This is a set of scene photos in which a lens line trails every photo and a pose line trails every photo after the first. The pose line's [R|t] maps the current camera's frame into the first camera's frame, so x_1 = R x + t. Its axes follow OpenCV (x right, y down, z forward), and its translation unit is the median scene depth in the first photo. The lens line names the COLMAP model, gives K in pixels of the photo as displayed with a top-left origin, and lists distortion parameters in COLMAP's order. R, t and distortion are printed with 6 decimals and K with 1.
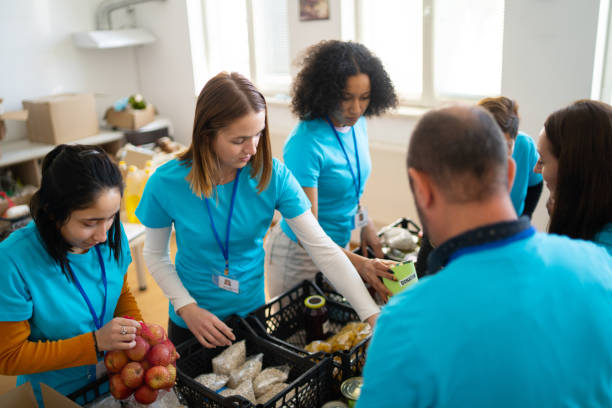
lens RADIAL K [[599.5, 0, 314.2], [0, 599.5, 202.9], [0, 0, 1]] dist [-0.014490, 0.004458]
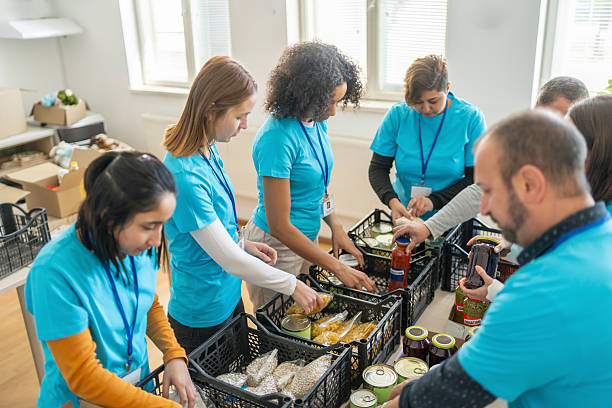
lens RADIAL K [[599.5, 0, 314.2], [0, 599.5, 202.9], [0, 0, 1]] dist [-0.014490, 0.004458]
pose [[0.983545, -0.038838, 0.176439, -0.141297], [0.036388, 0.999191, 0.017103, -0.005536], [-0.176961, -0.010402, 0.984163, 0.005786]]
